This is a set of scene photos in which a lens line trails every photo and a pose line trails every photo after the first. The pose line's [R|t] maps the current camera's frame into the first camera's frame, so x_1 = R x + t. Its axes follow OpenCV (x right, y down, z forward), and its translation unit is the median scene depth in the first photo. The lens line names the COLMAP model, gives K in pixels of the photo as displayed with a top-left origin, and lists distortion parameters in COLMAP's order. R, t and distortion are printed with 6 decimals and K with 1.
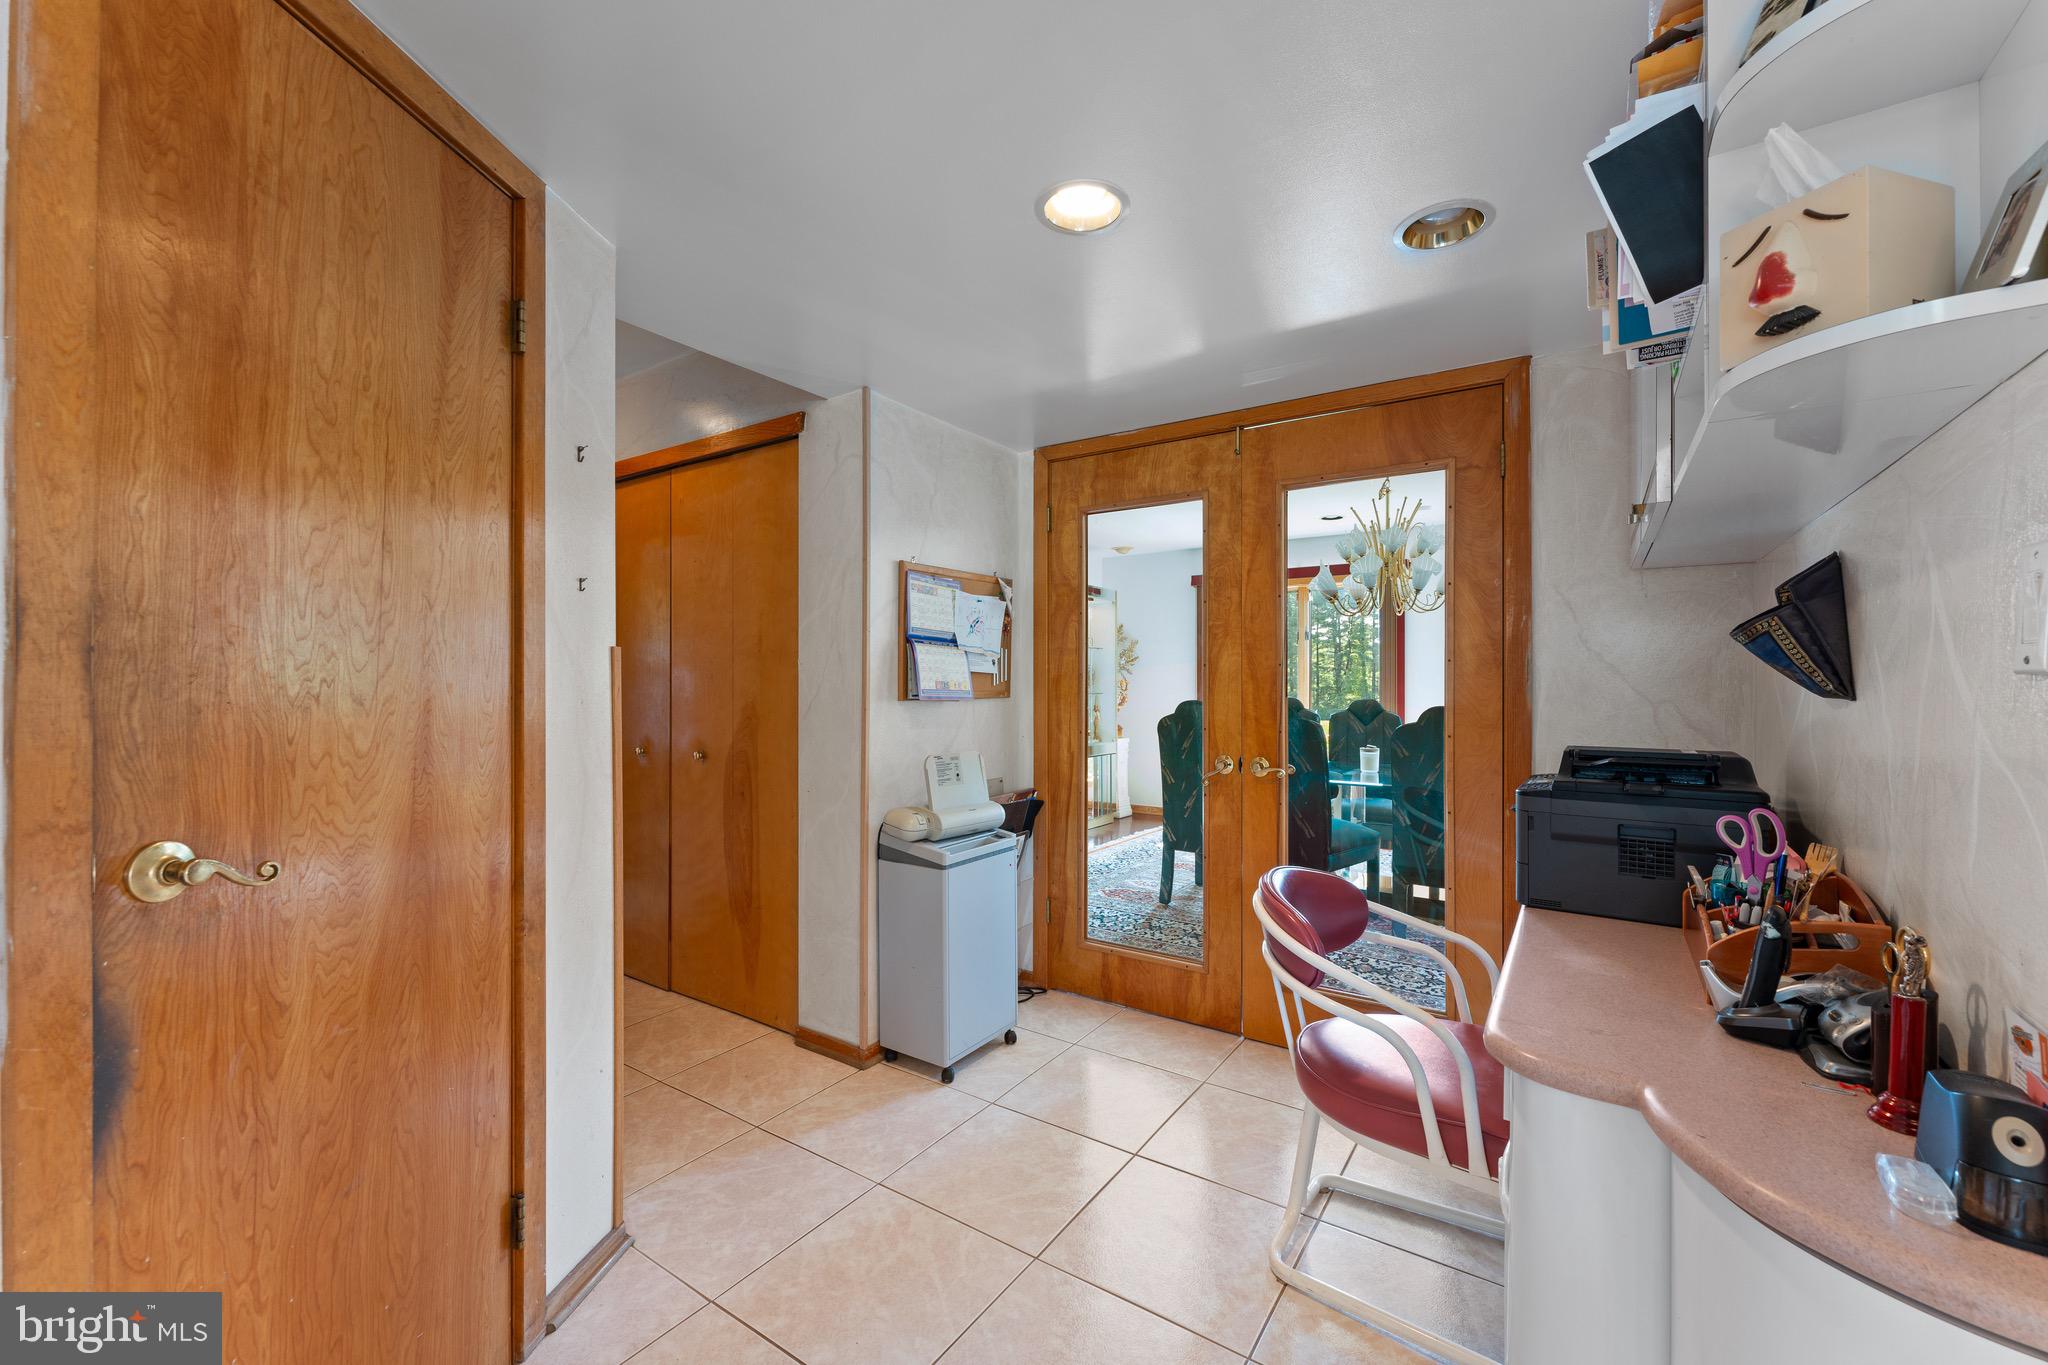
lens RADIAL K [[838.0, 0, 1025.1], [0, 838.0, 683.5], [0, 0, 1]] dist [-0.006172, 0.002128]
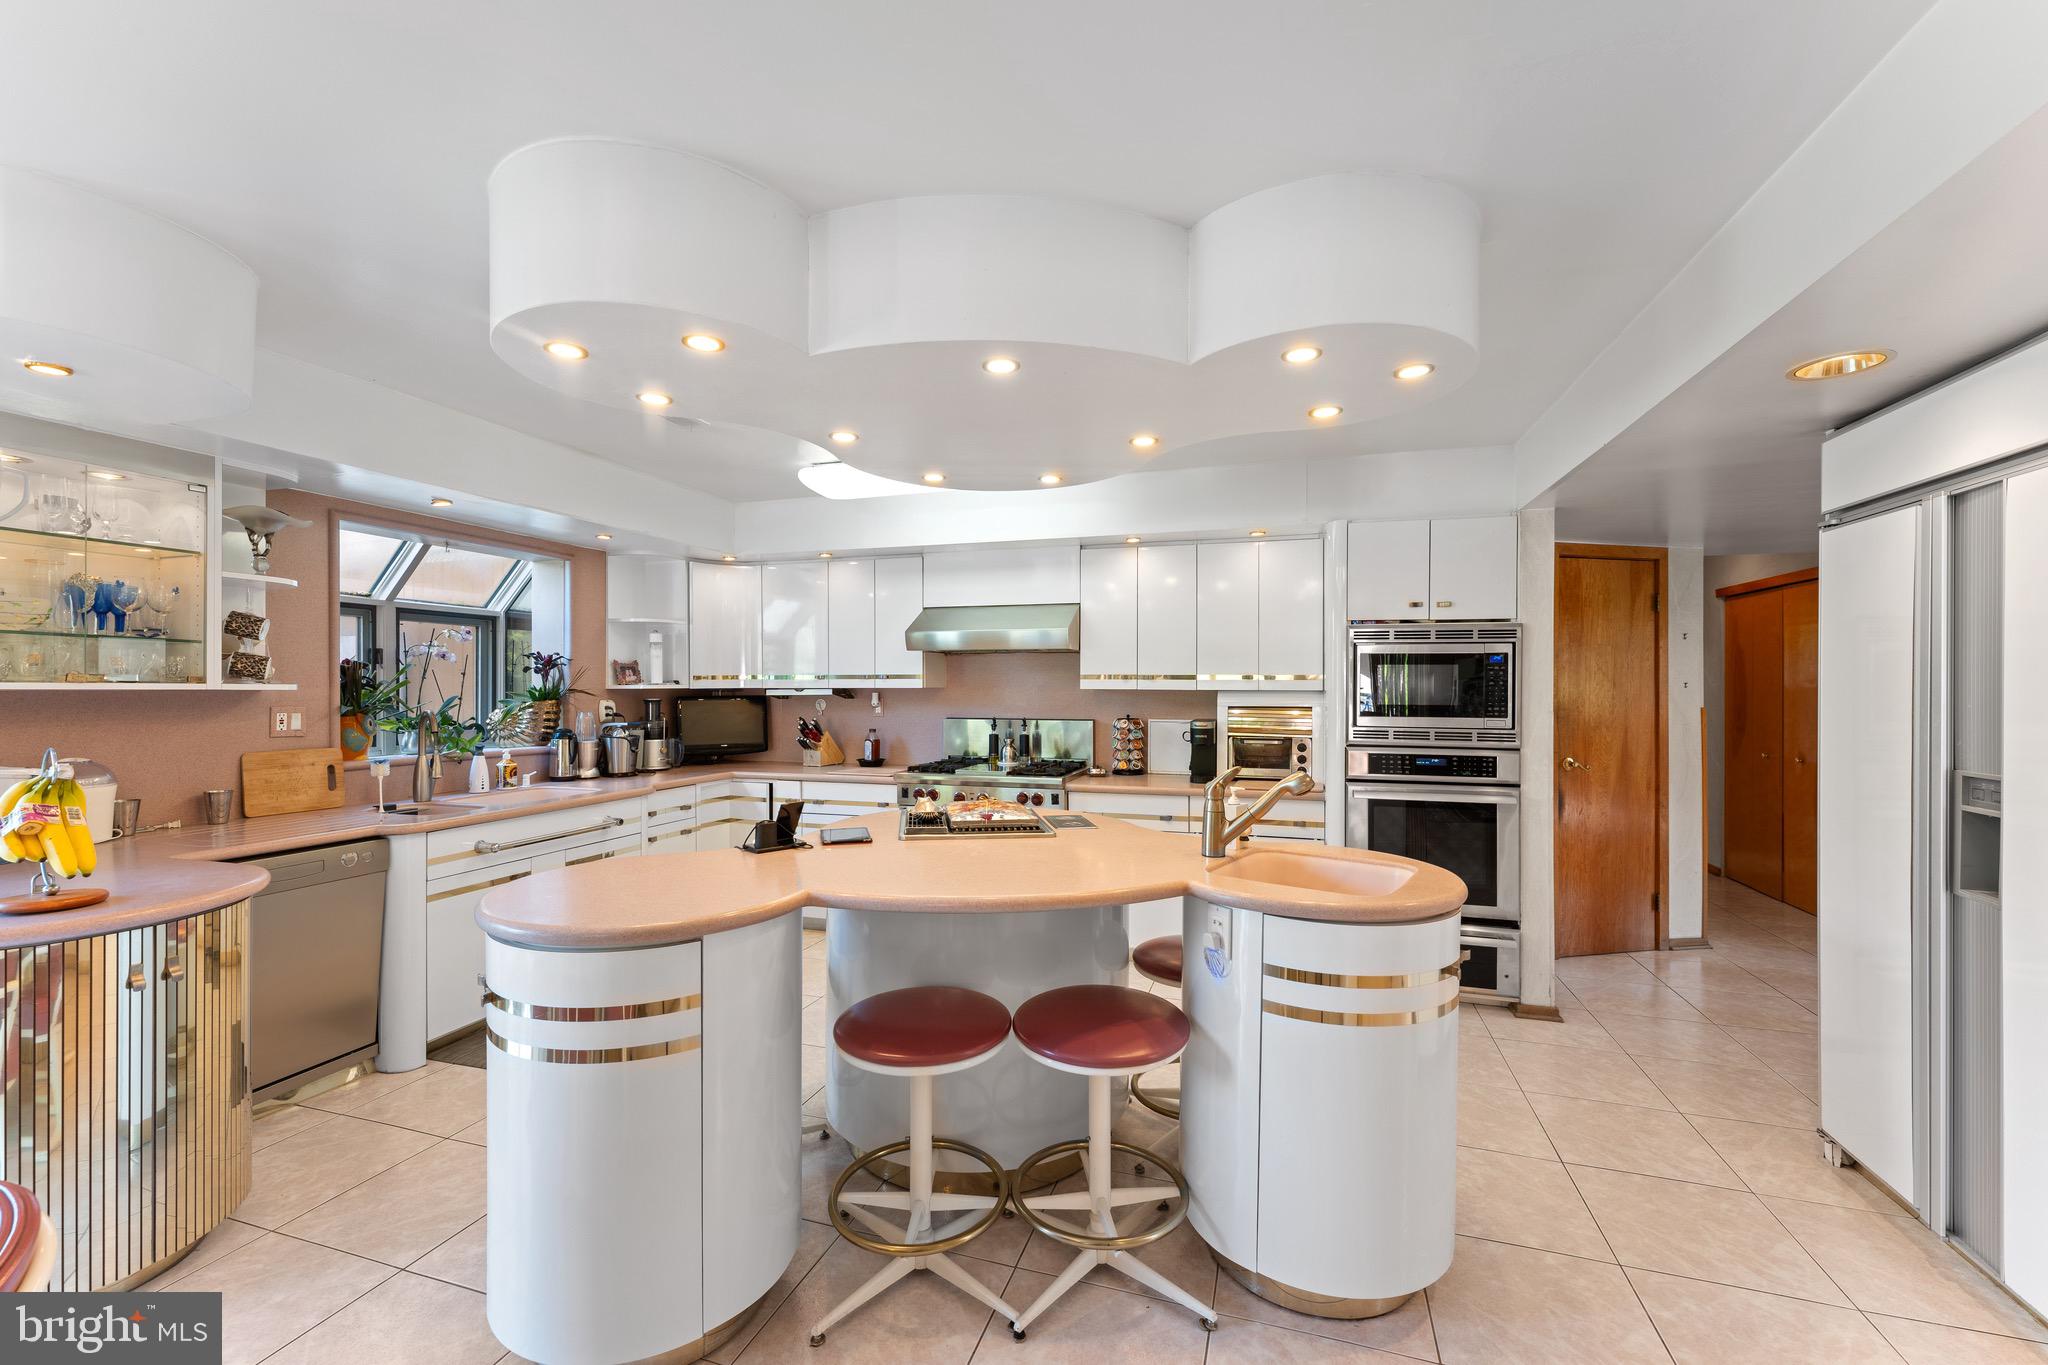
lens RADIAL K [[838.0, 0, 1042.1], [0, 838.0, 681.5], [0, 0, 1]] dist [-0.006172, 0.002128]
pose [[0.305756, -0.000202, -0.952110, 0.820260], [-0.000007, 1.000000, -0.000215, -0.075589], [0.952110, 0.000073, 0.305756, -1.051604]]
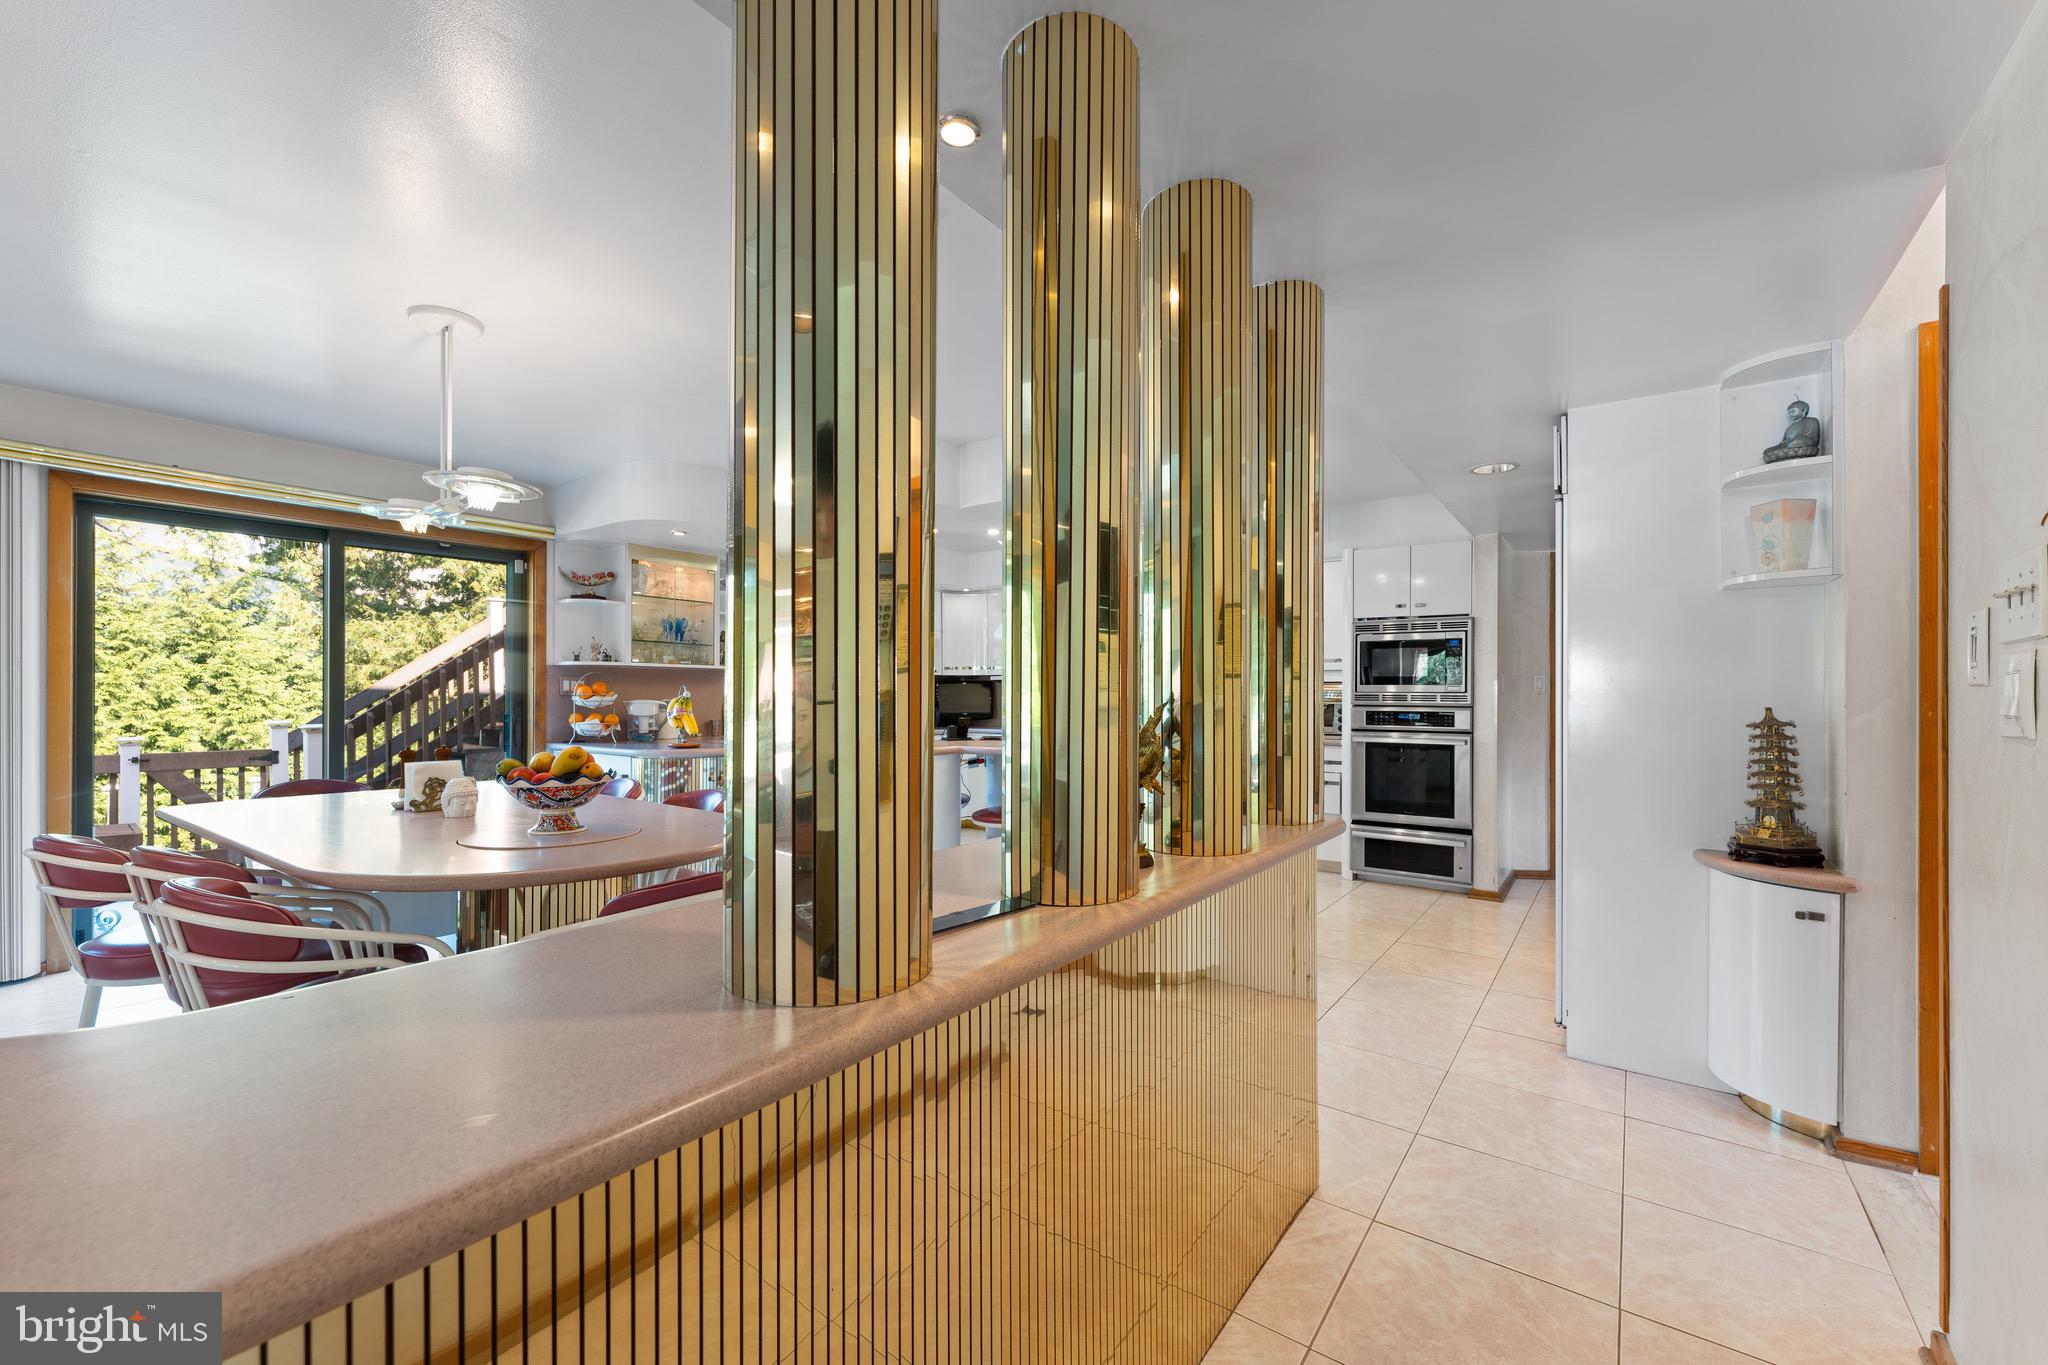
lens RADIAL K [[838.0, 0, 1030.3], [0, 838.0, 690.3], [0, 0, 1]] dist [-0.006172, 0.002128]
pose [[-0.024703, -0.000198, -0.999695, 1.648401], [0.002308, 0.999997, -0.000255, -0.008326], [0.999692, -0.002314, -0.024703, -0.862443]]
